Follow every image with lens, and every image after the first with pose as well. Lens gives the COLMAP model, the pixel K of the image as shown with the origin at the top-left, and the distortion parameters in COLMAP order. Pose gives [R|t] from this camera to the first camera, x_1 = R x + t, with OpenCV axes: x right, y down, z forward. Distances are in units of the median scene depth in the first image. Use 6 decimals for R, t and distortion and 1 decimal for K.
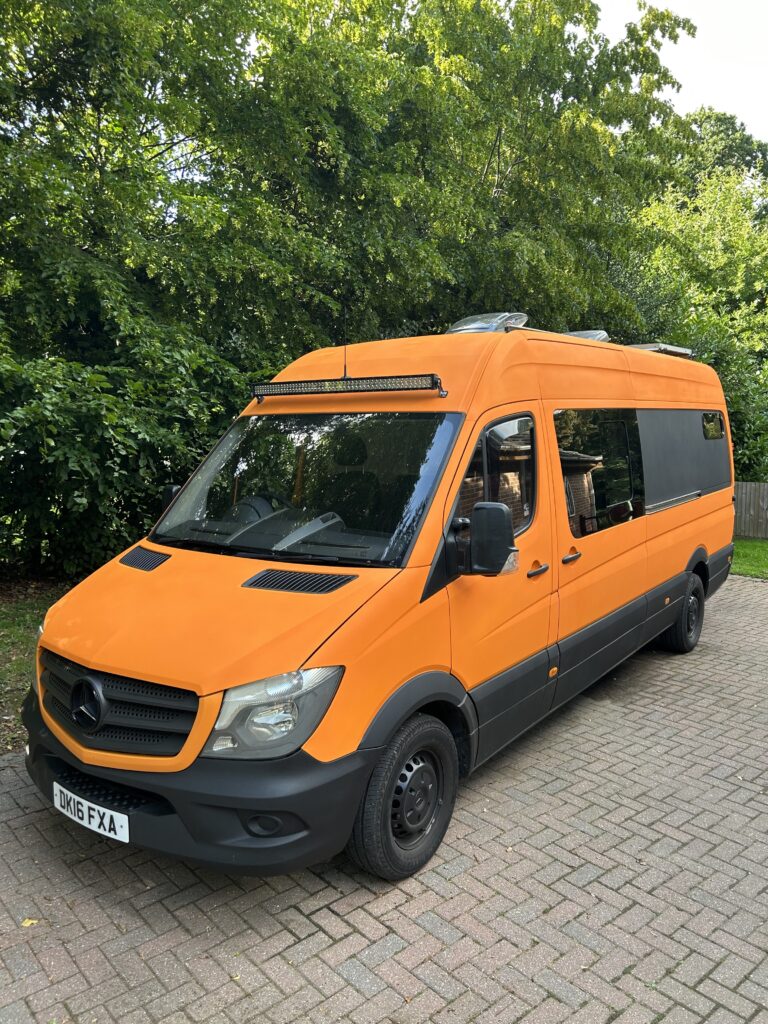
lens RADIAL K [[770.2, 0, 384.1], [0, 770.2, 511.5], [0, 0, 1]] dist [0.048156, -0.050112]
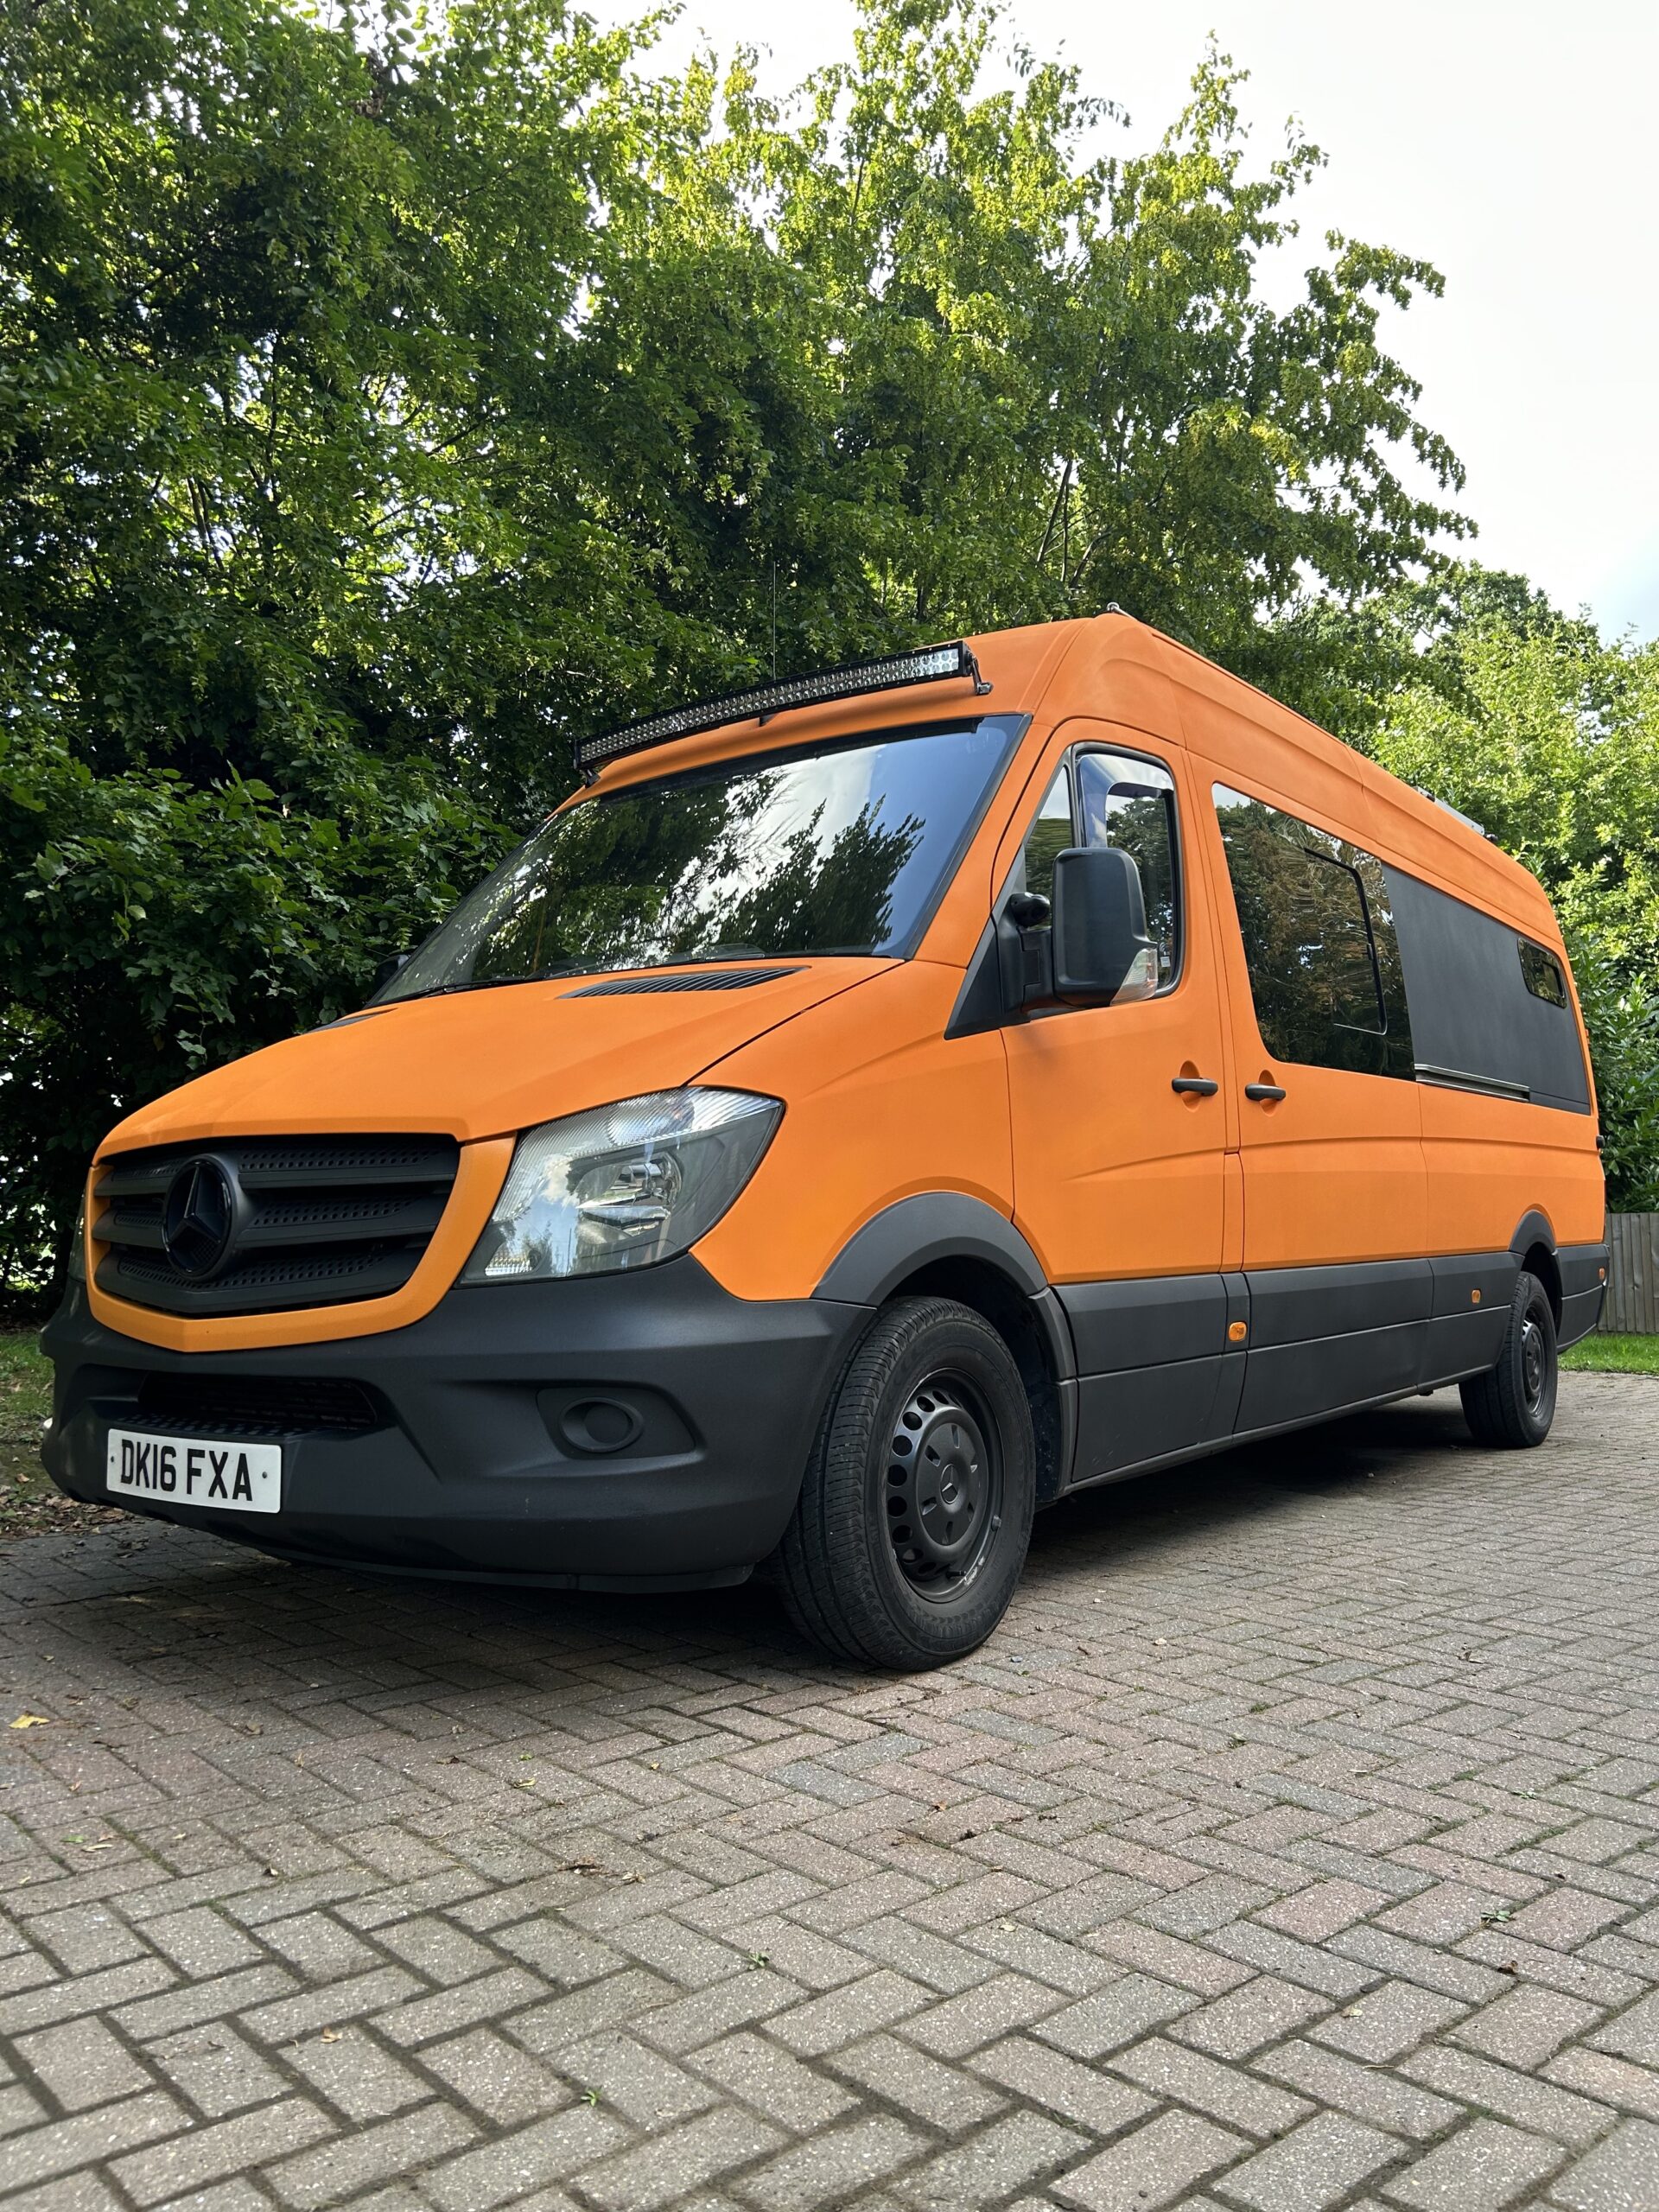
lens RADIAL K [[1663.7, 0, 833.4], [0, 1663.7, 1107.4], [0, 0, 1]] dist [0.048156, -0.050112]
pose [[0.999983, -0.001047, 0.005716, -0.012731], [0.002124, 0.981415, -0.191886, 0.175586], [-0.005409, 0.191895, 0.981401, 0.022154]]
